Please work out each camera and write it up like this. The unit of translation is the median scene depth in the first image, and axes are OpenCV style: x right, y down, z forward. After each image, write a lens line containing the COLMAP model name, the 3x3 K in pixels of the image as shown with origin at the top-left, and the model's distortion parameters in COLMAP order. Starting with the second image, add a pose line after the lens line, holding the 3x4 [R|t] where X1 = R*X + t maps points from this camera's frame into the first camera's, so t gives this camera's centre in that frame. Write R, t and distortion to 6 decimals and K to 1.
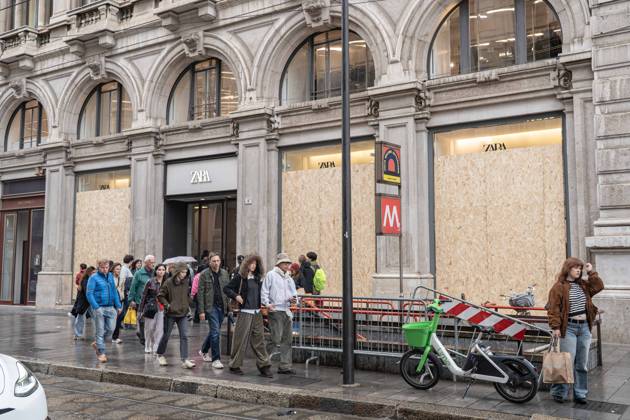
lens RADIAL K [[668.2, 0, 315.0], [0, 668.2, 210.0], [0, 0, 1]] dist [0.025891, -0.006932]
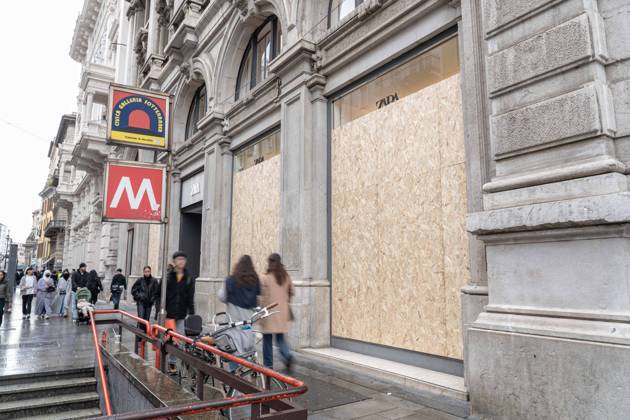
lens RADIAL K [[435.5, 0, 326.5], [0, 435.5, 212.3], [0, 0, 1]] dist [-0.039883, 0.009245]
pose [[0.934445, -0.049980, -0.352582, 0.365792], [0.031115, 0.997774, -0.058974, 0.049021], [0.354745, 0.044138, 0.933921, 0.551420]]
